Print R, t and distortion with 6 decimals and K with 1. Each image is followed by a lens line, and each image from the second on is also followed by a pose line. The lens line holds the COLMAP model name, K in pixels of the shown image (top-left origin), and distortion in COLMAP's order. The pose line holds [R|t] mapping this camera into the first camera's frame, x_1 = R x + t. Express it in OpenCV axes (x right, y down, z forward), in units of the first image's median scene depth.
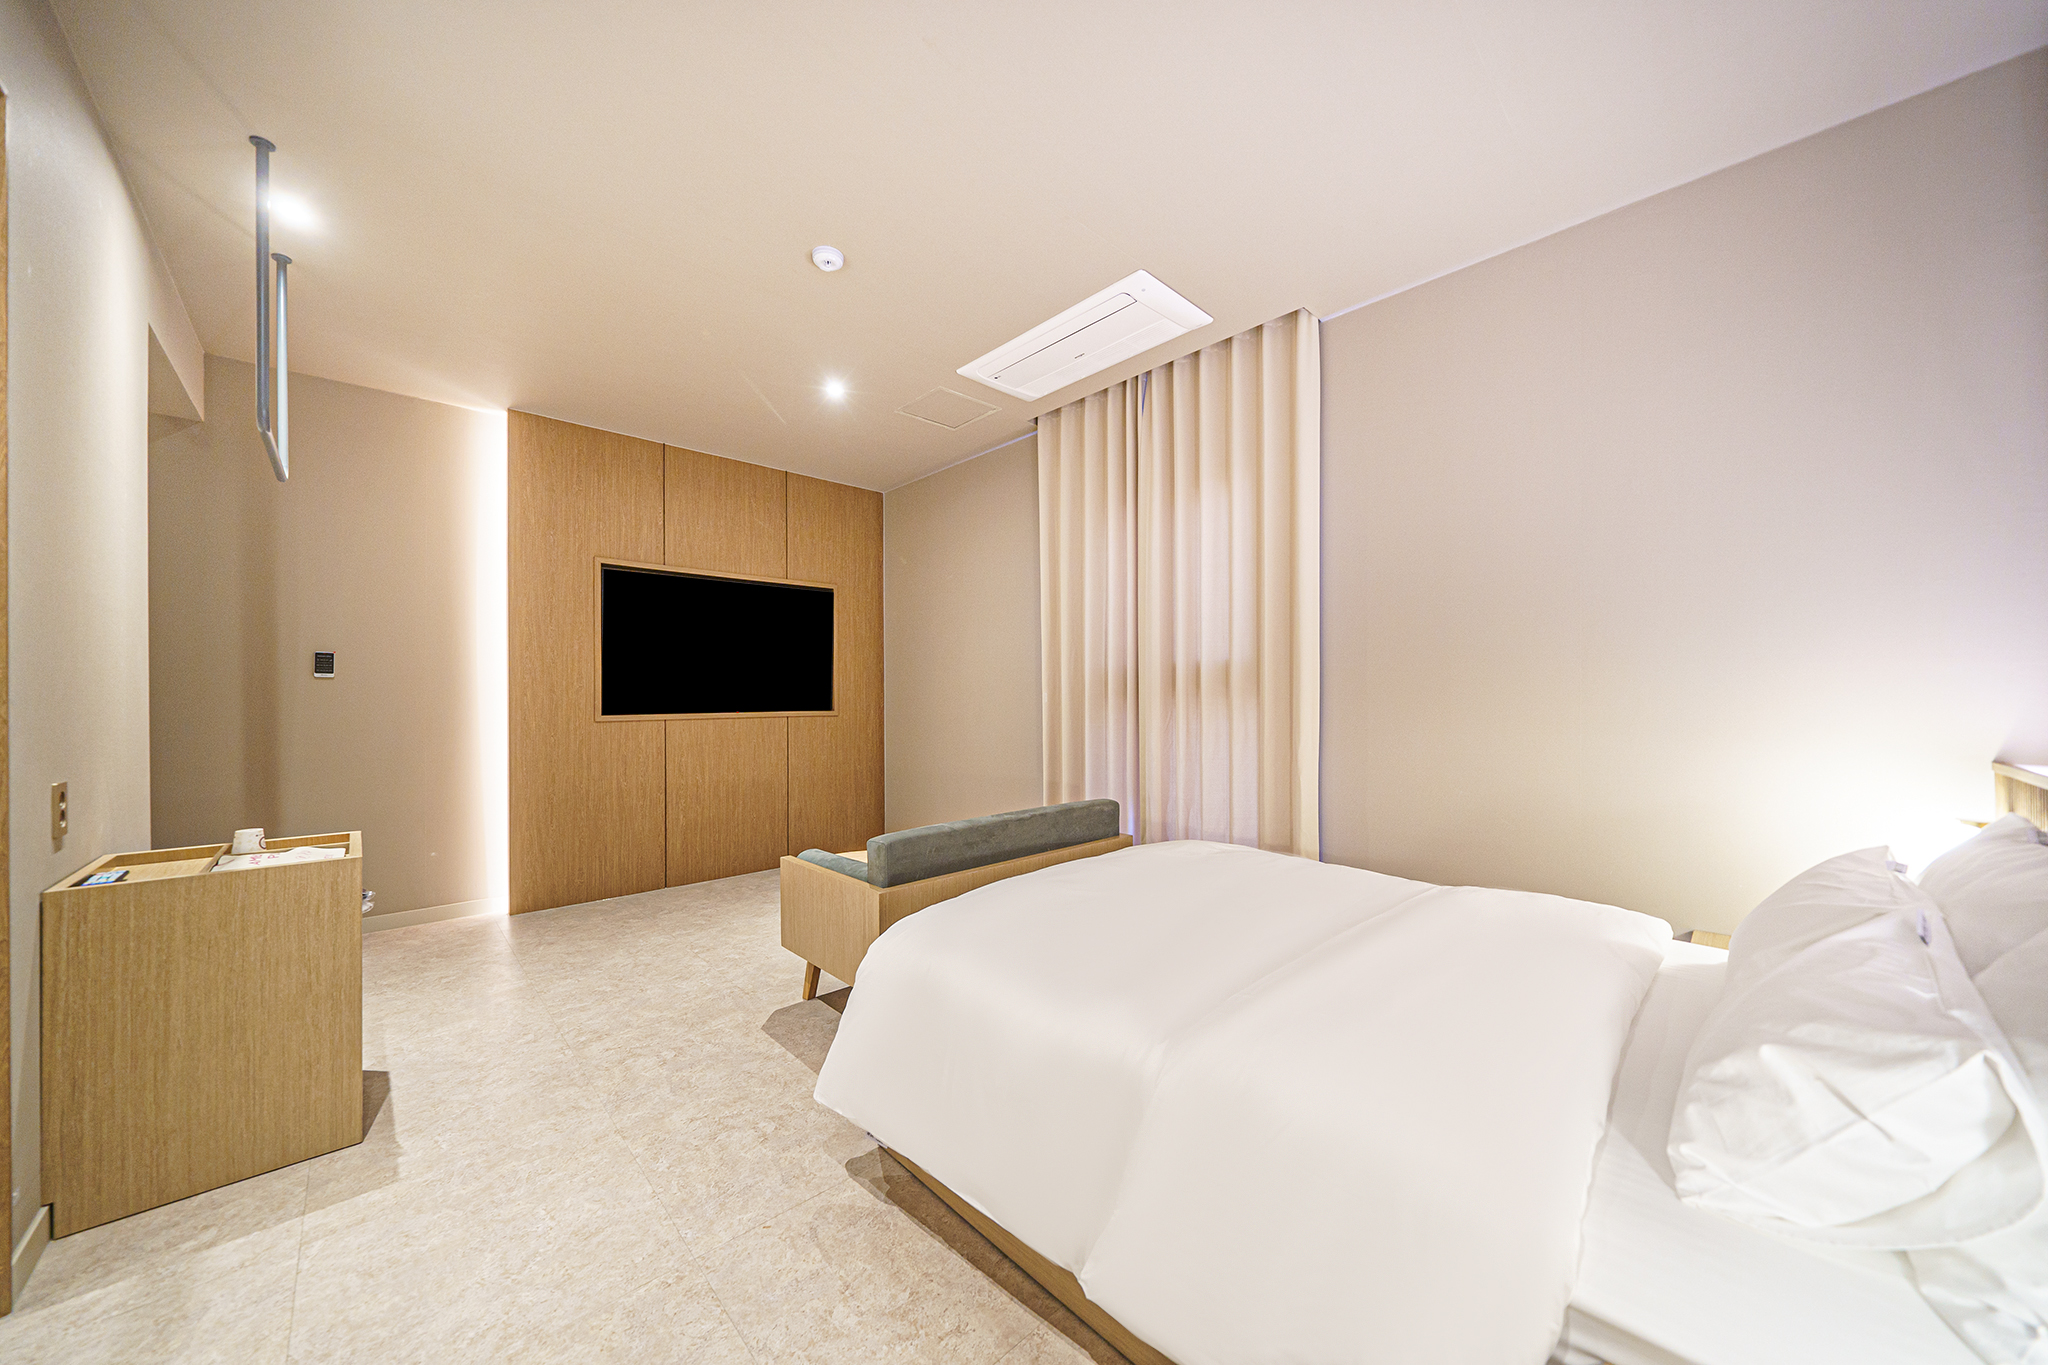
lens RADIAL K [[702.7, 0, 1023.8], [0, 702.7, 695.0], [0, 0, 1]] dist [-0.001612, -0.000141]
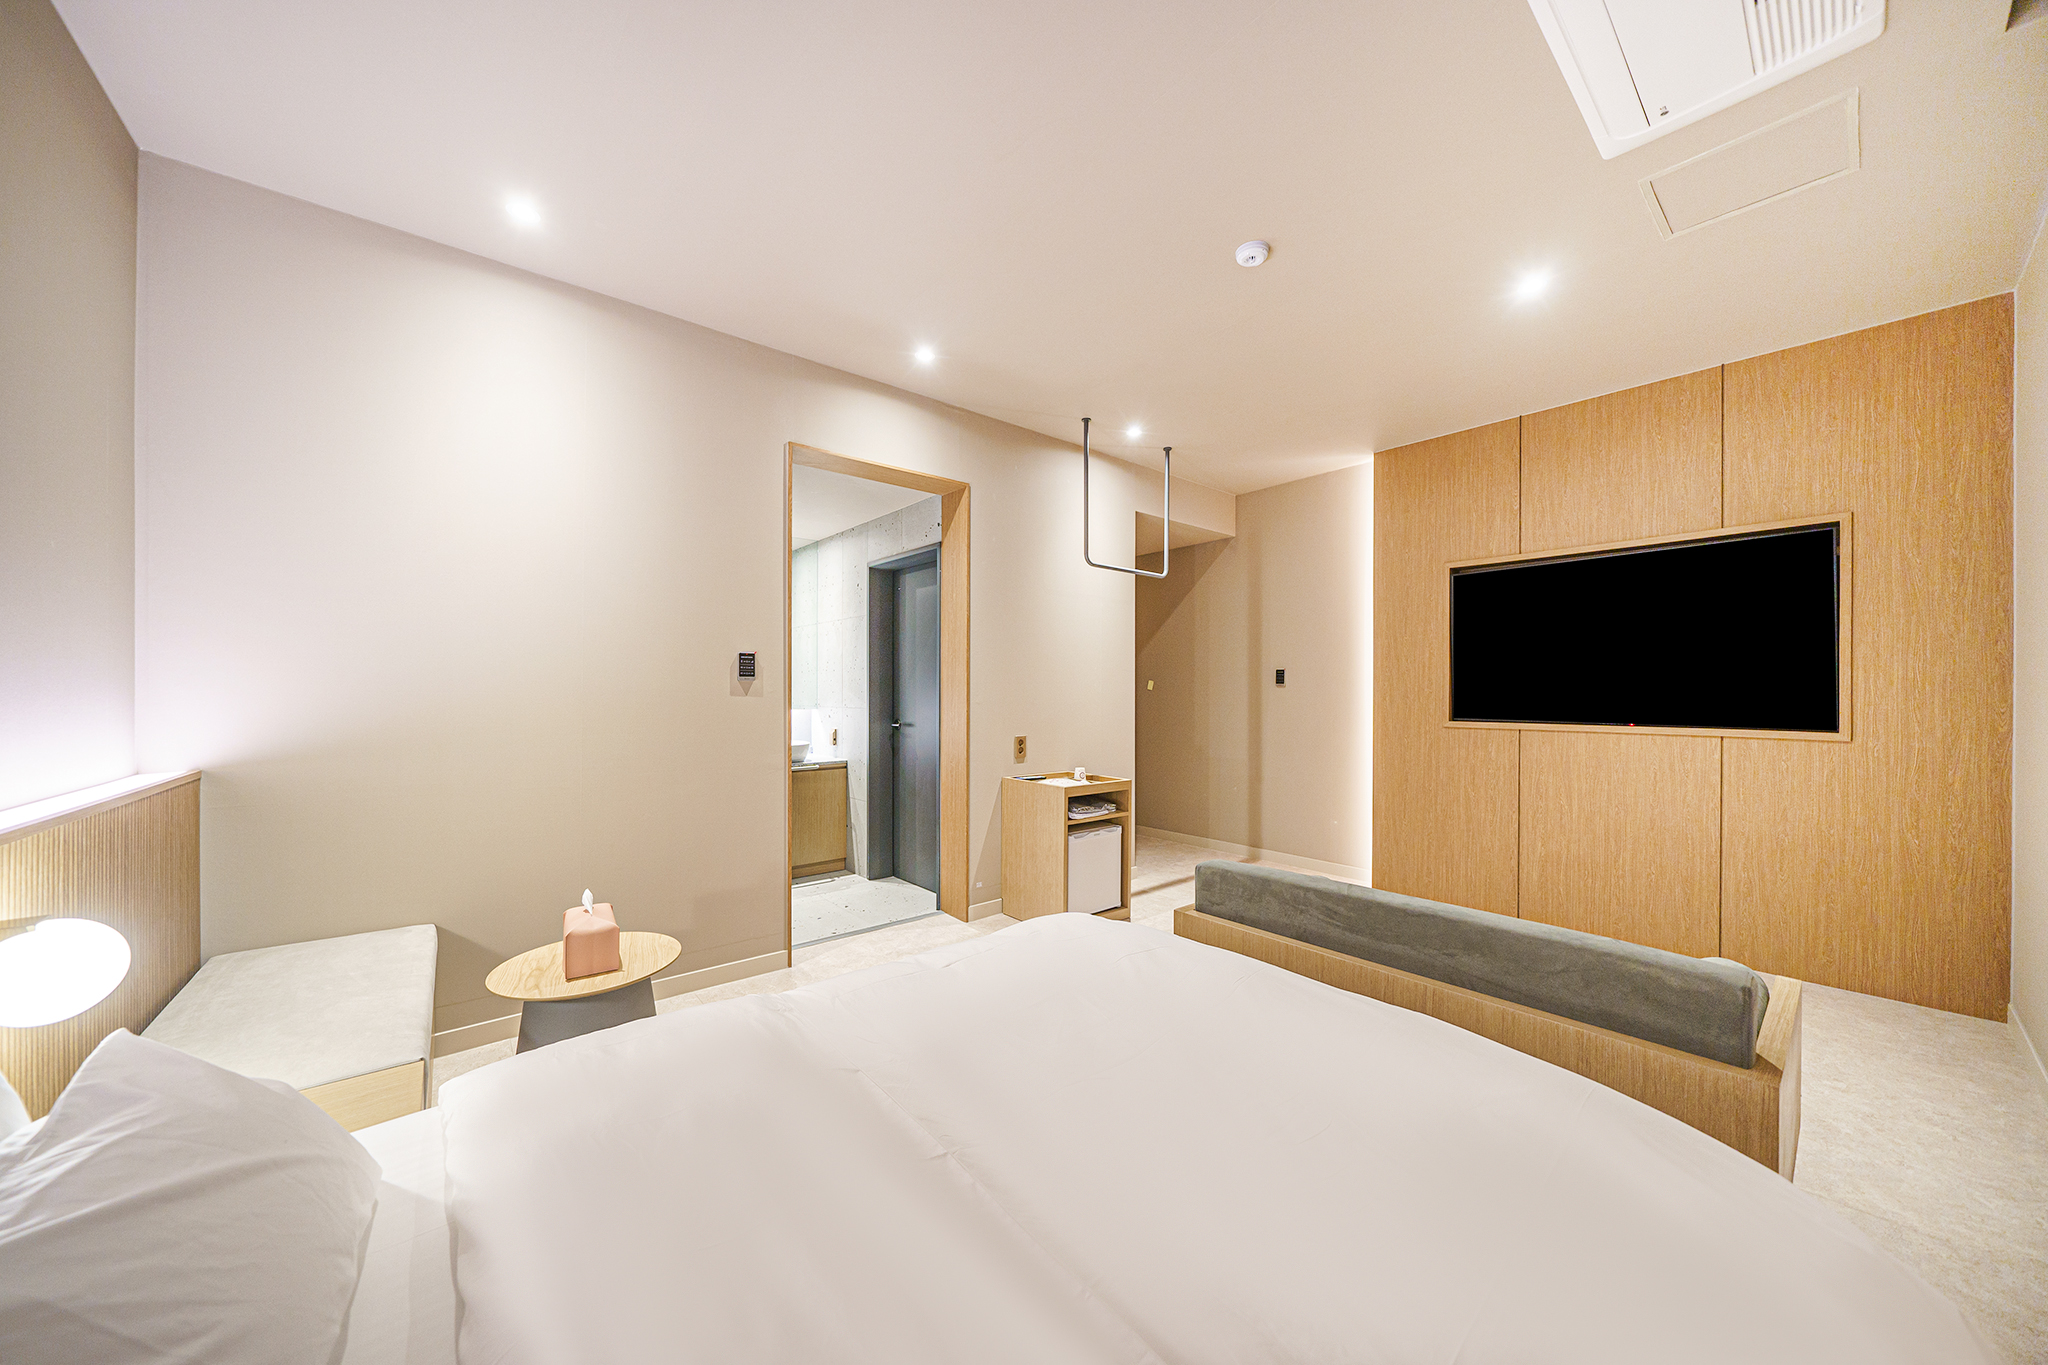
lens RADIAL K [[702.7, 0, 1023.8], [0, 702.7, 695.0], [0, 0, 1]] dist [-0.001612, -0.000141]
pose [[-0.060179, 0.005887, -0.998170, 0.399564], [-0.004139, 0.999973, 0.006147, -0.010866], [0.998179, 0.004502, -0.060153, 0.425789]]
